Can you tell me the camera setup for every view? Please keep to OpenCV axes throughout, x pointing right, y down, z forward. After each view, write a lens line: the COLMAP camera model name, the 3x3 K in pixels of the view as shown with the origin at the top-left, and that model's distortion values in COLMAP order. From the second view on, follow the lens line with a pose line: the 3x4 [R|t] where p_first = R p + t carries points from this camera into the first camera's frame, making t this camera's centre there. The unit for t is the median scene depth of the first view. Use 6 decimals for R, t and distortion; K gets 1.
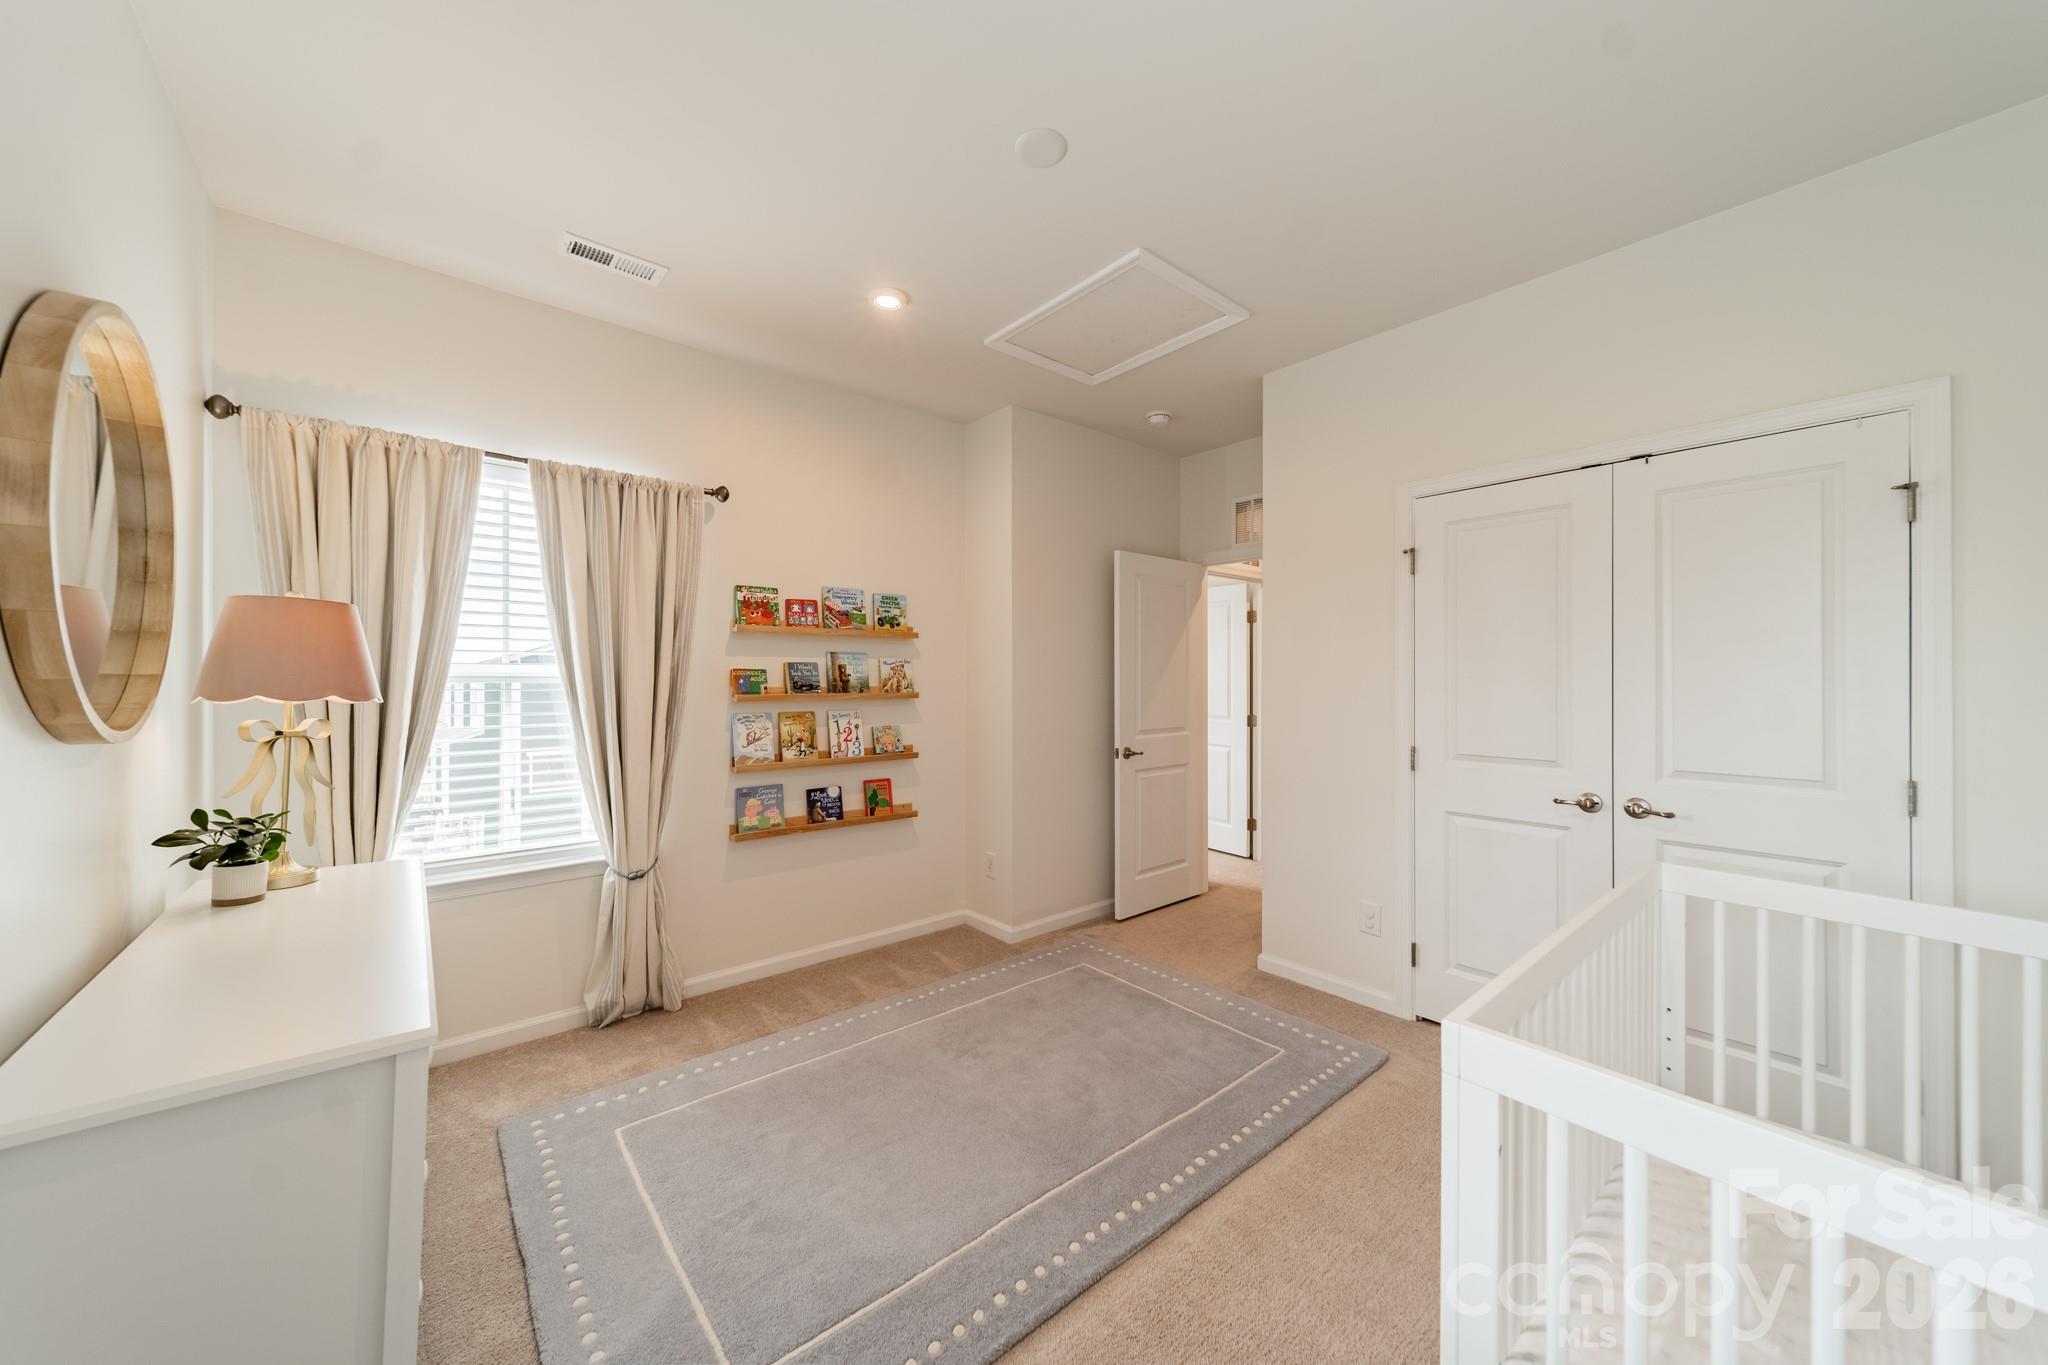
lens RADIAL K [[722.1, 0, 1022.2], [0, 722.1, 684.9], [0, 0, 1]] dist [0.006560, 0.000282]
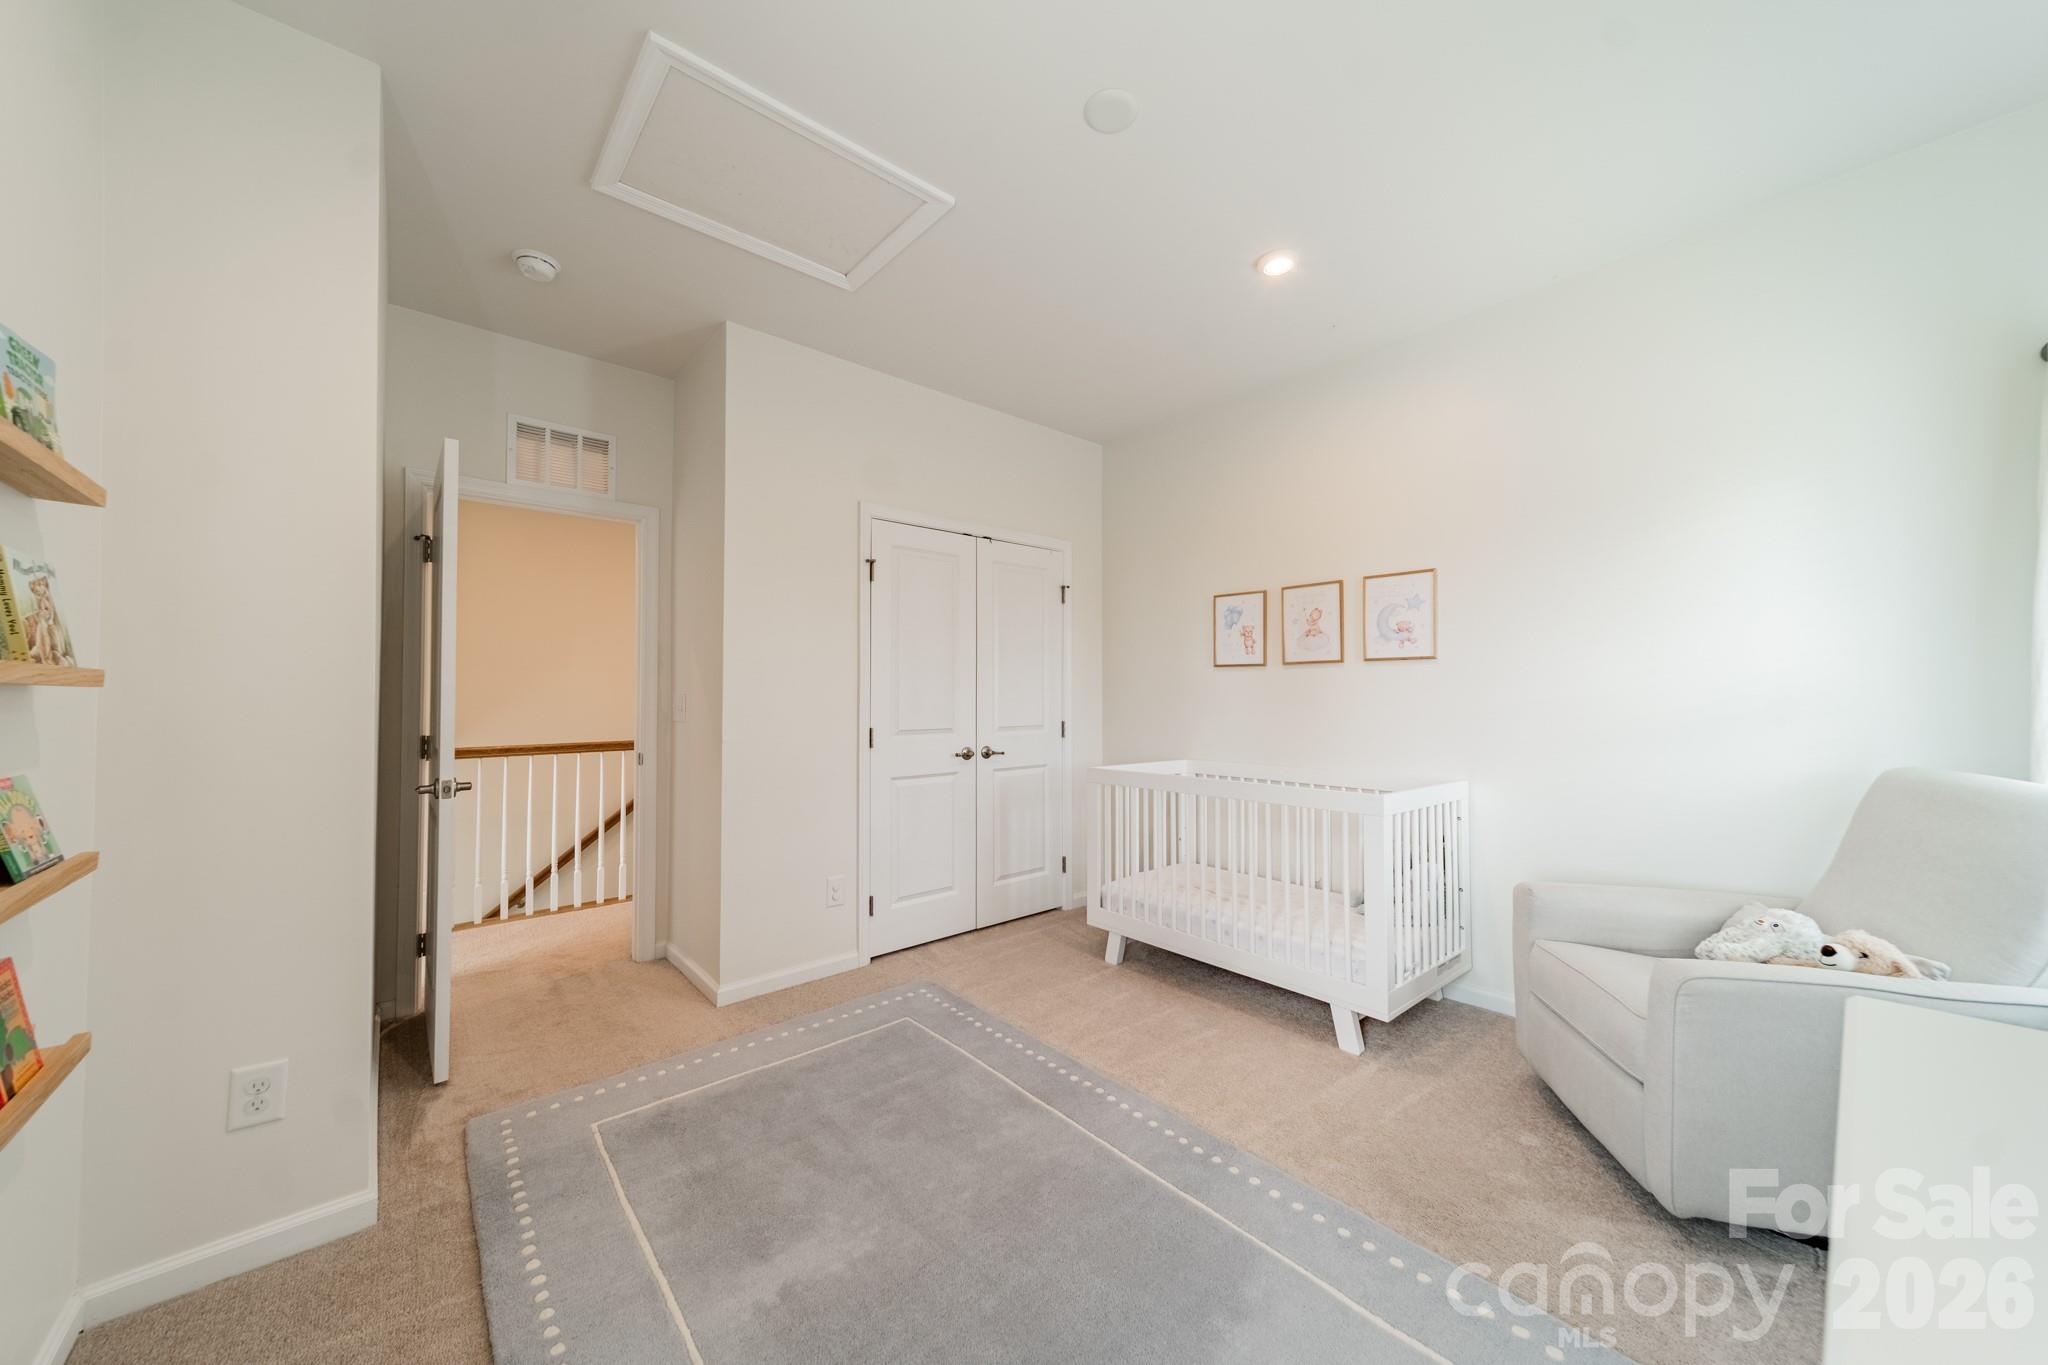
lens RADIAL K [[722.1, 0, 1026.7], [0, 722.1, 686.6], [0, 0, 1]] dist [0.006560, 0.000282]
pose [[-0.018355, 0.011774, 0.999762, -0.662242], [0.010840, 0.999874, -0.011577, 0.035821], [-0.999773, 0.010625, -0.018480, 0.797351]]
